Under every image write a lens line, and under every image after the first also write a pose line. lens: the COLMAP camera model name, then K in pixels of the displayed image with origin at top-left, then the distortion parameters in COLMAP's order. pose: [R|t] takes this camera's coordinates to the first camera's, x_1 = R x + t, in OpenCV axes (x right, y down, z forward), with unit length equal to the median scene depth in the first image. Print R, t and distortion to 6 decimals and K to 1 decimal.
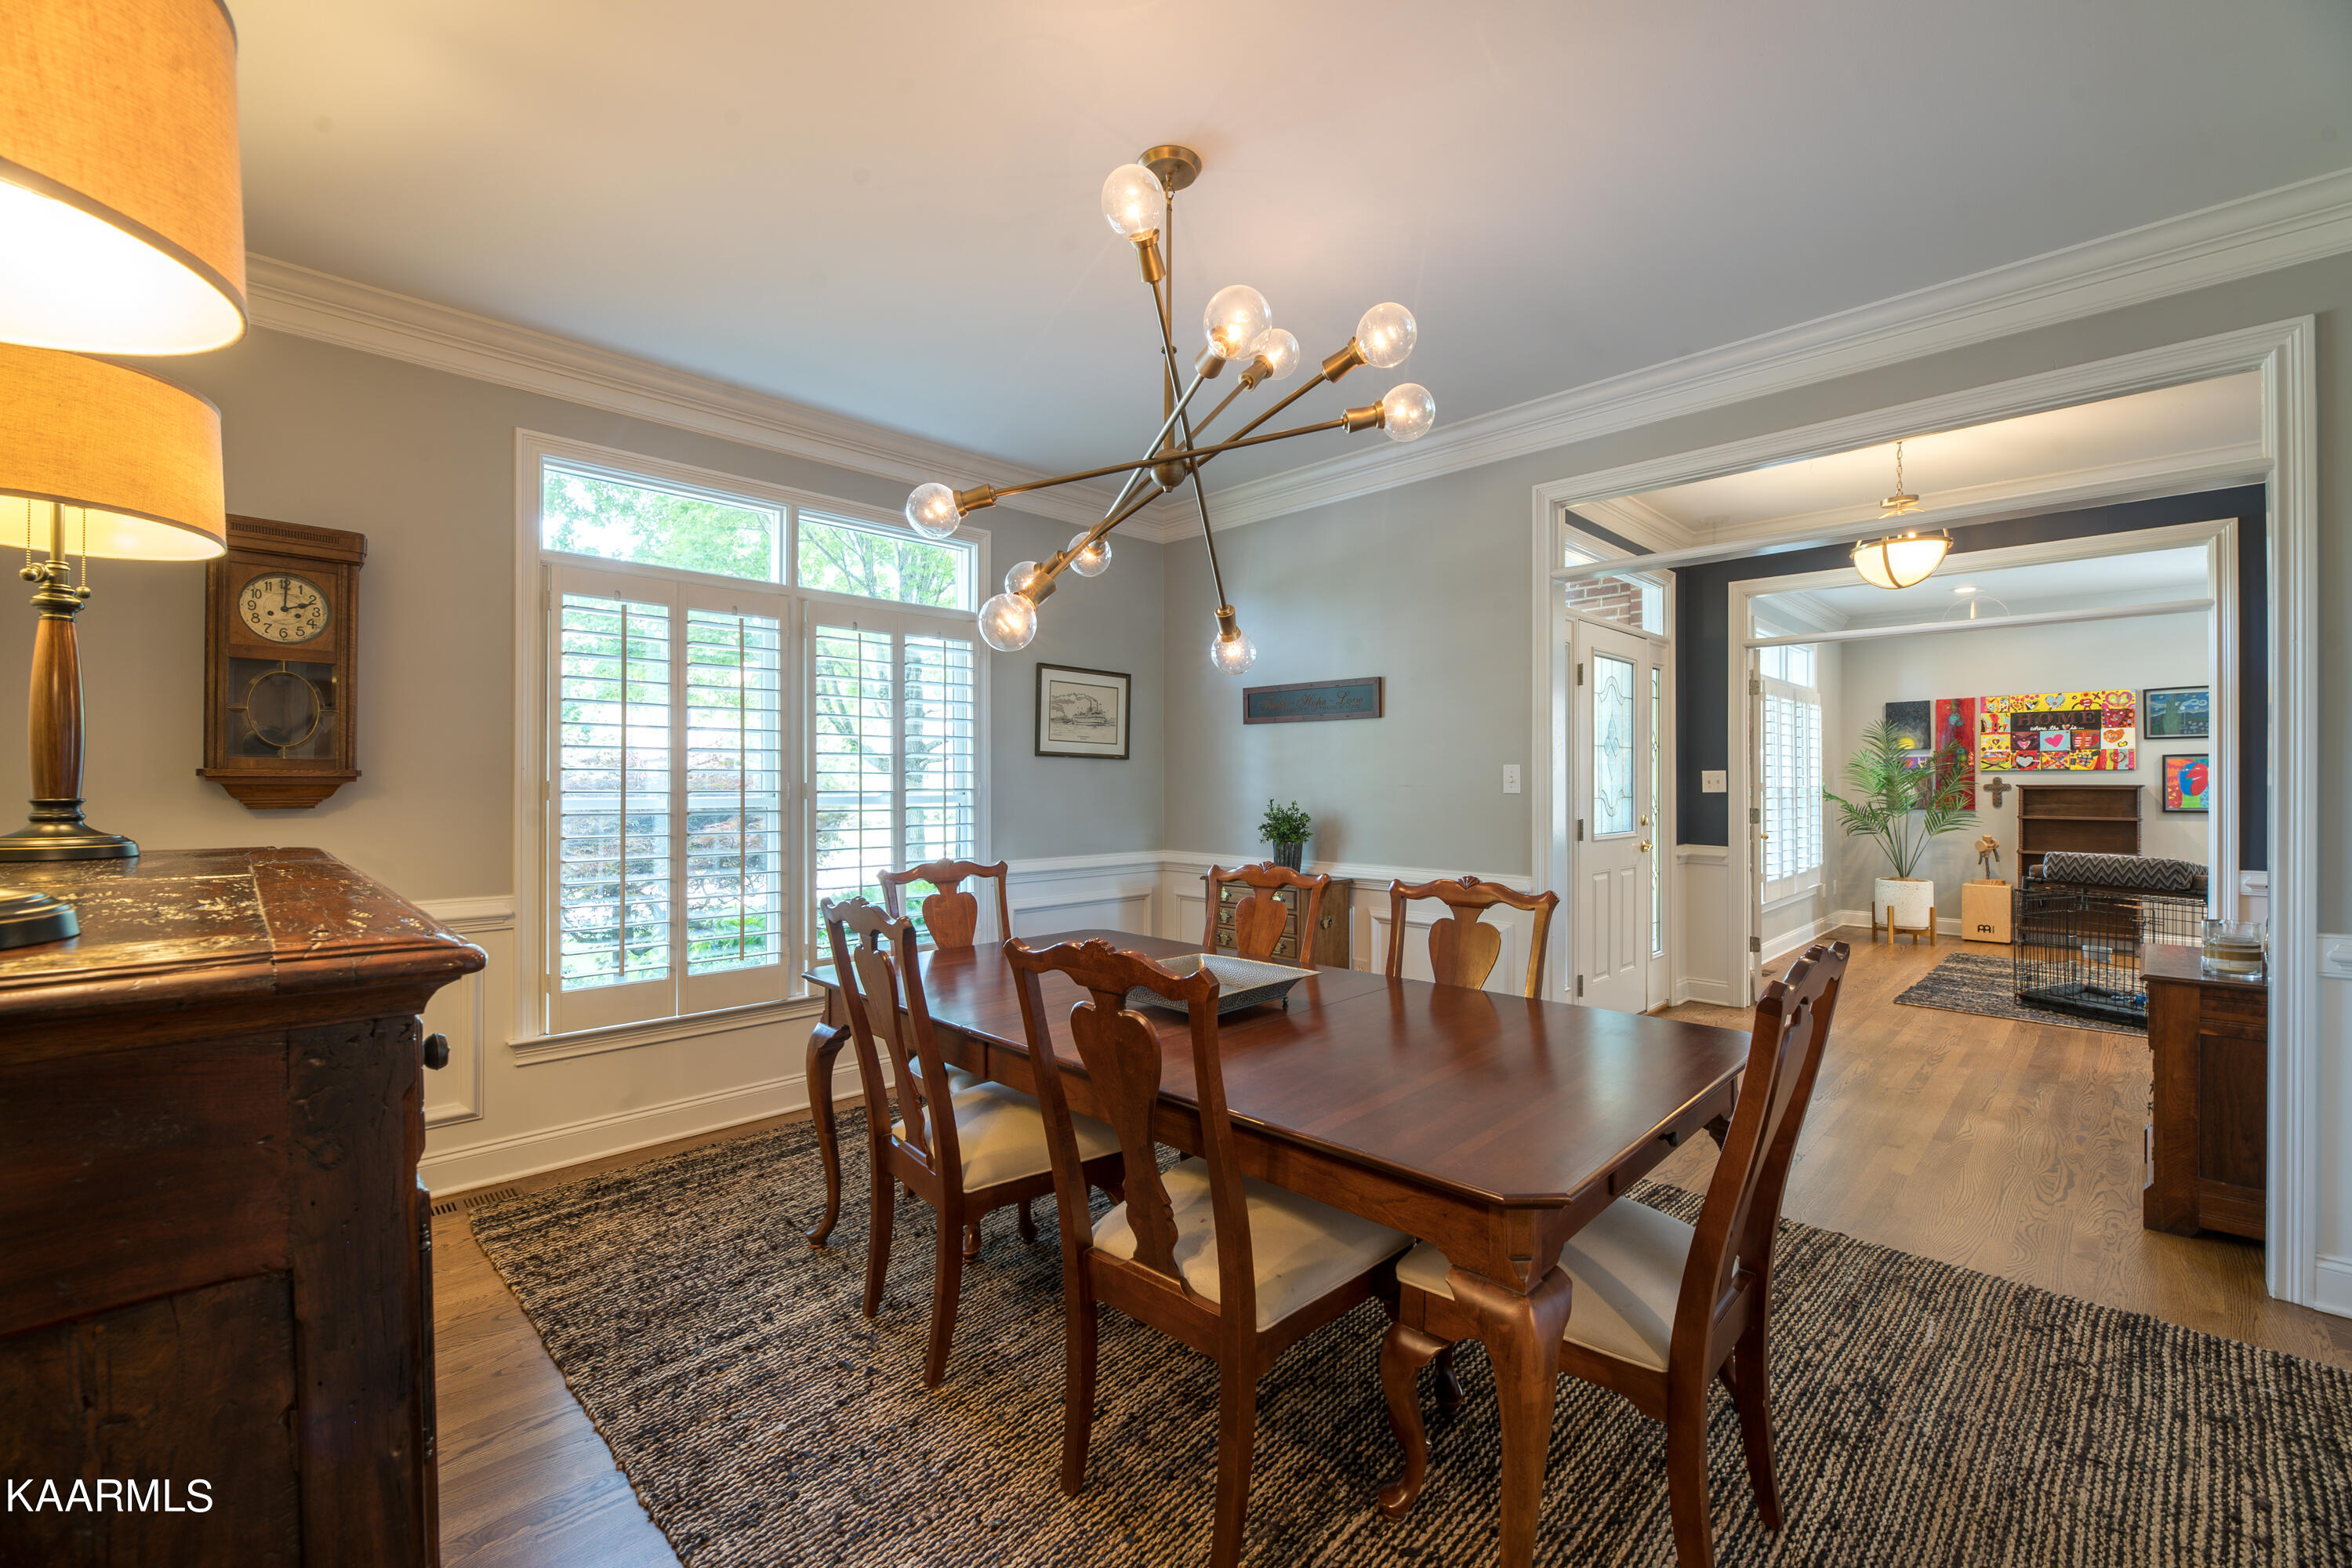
lens RADIAL K [[1057.1, 0, 1179.0], [0, 1057.1, 778.4], [0, 0, 1]] dist [-0.000895, -0.000020]
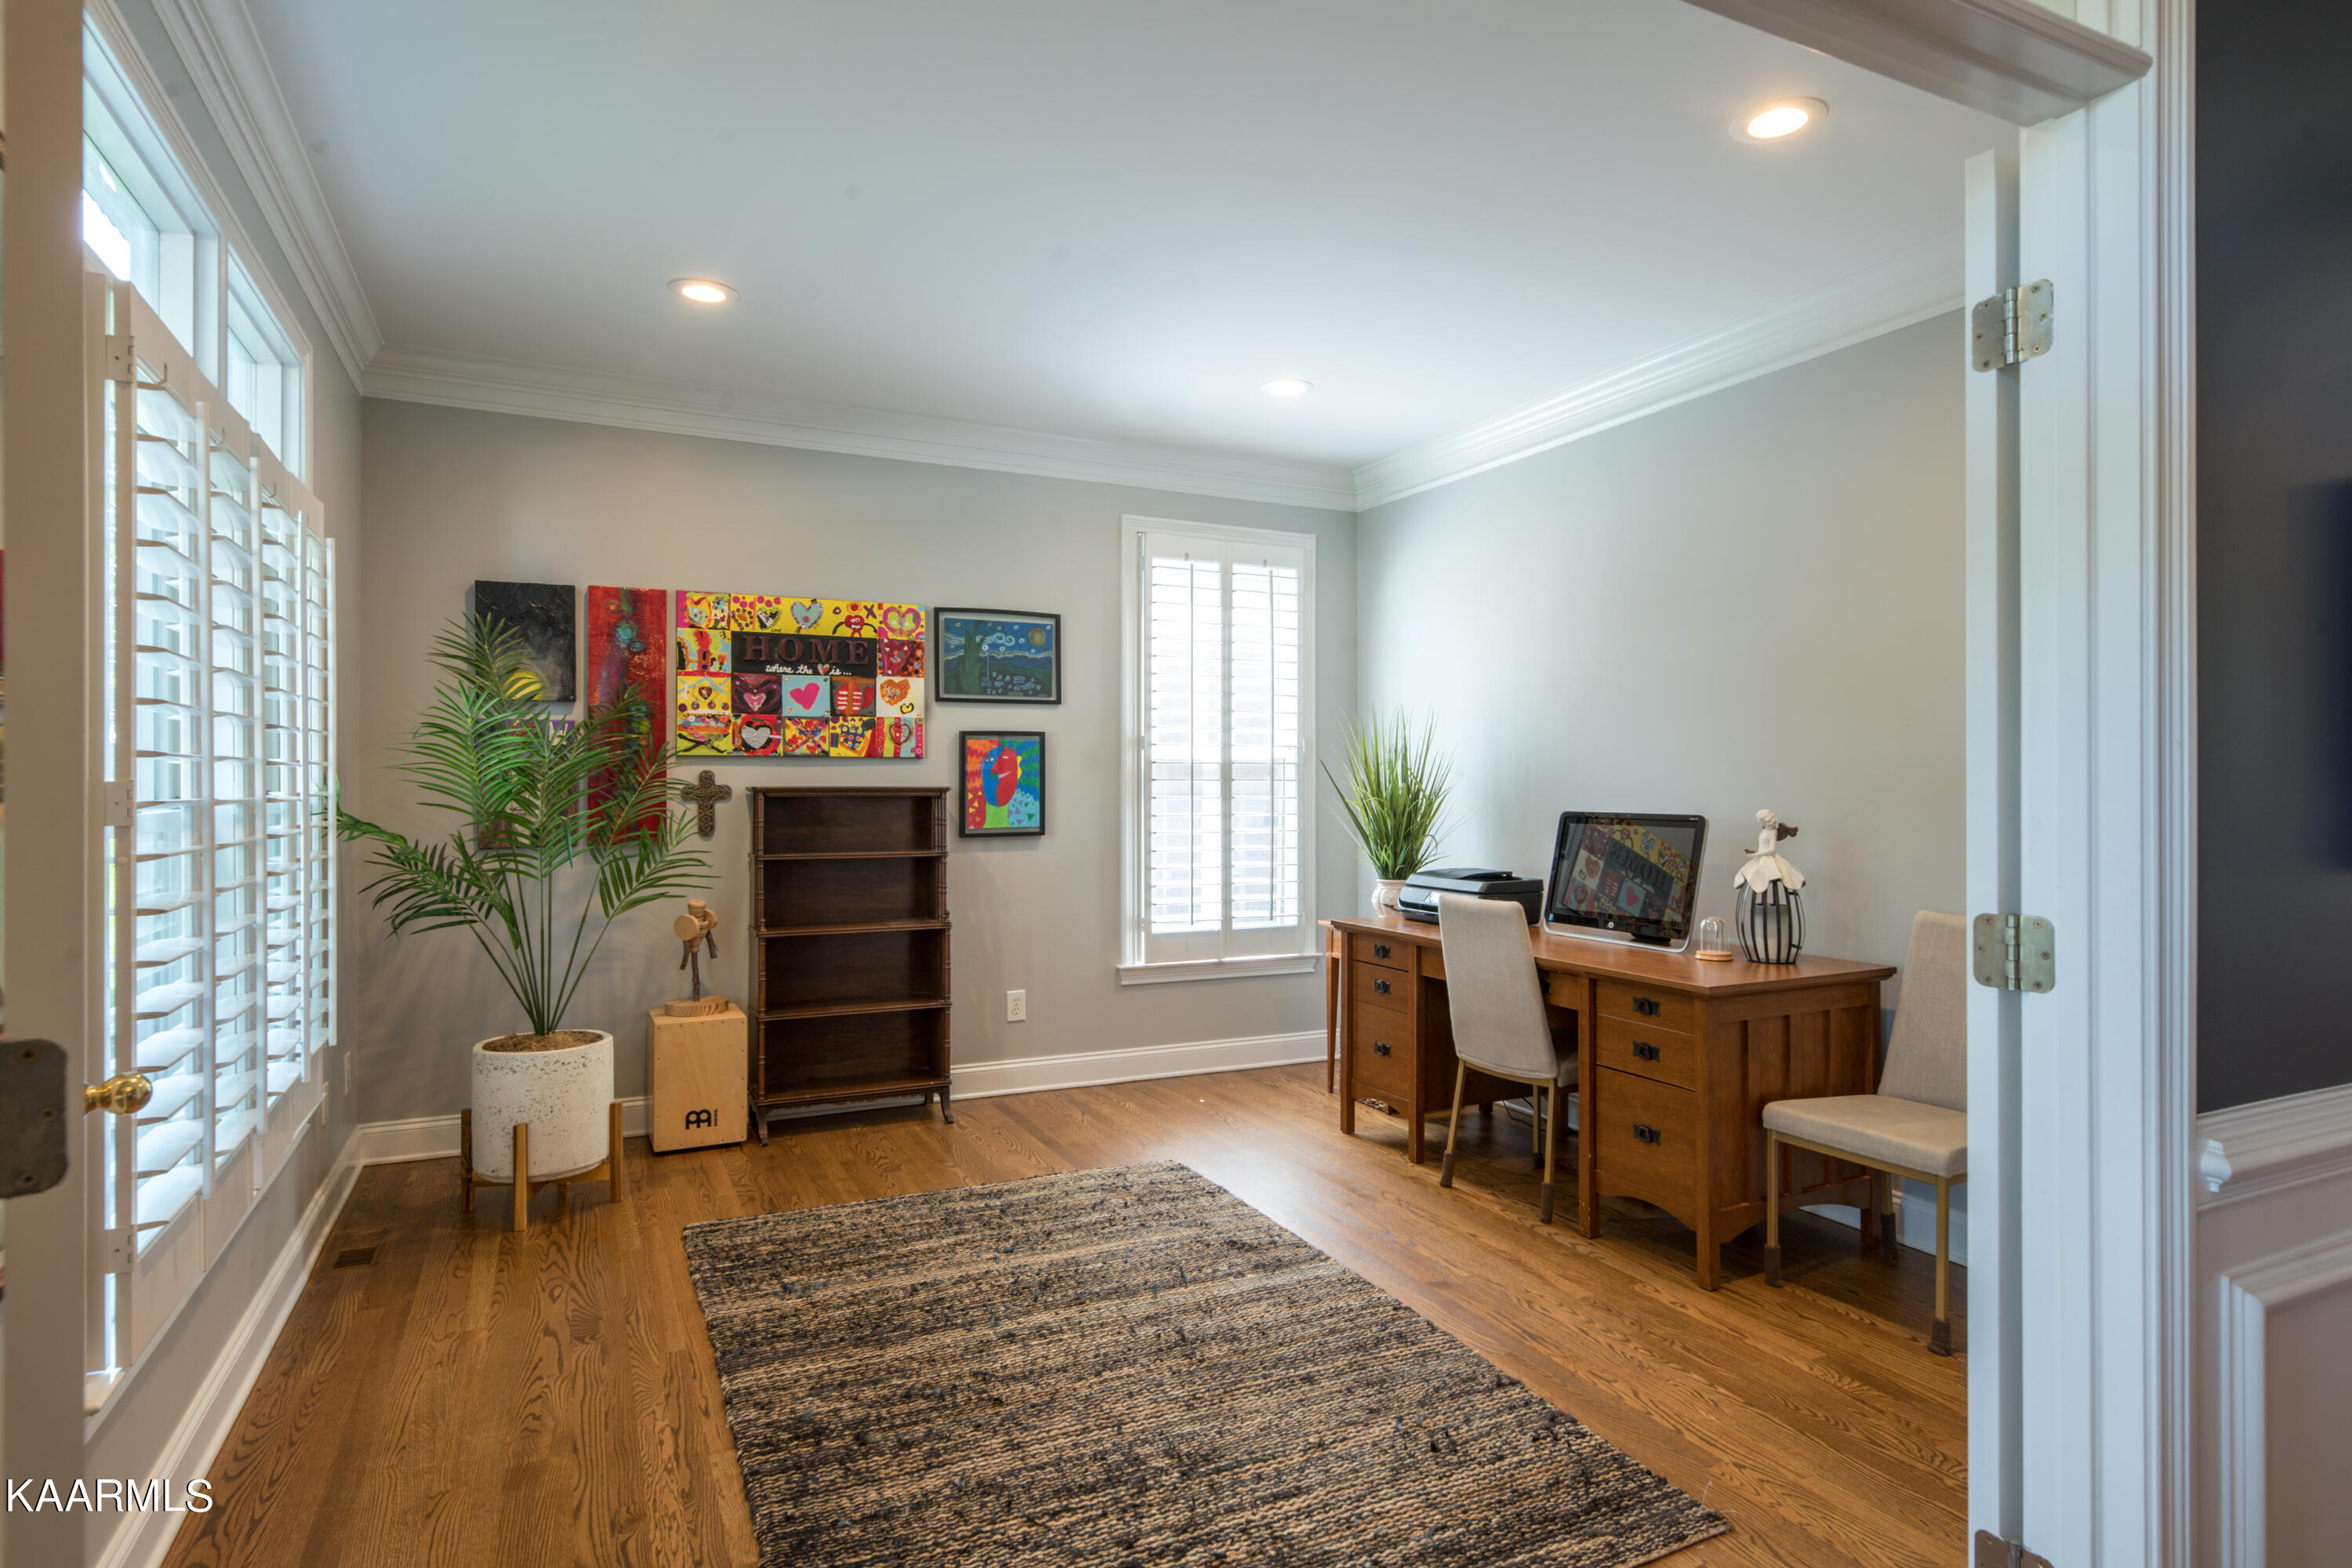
lens RADIAL K [[1273.0, 0, 1177.8], [0, 1273.0, 775.0], [0, 0, 1]] dist [0.001449, -0.000631]
pose [[0.366924, 0.005736, 0.930233, 0.347223], [-0.004514, 0.999980, -0.004386, 0.002353], [-0.930240, -0.002589, 0.366942, 0.624594]]
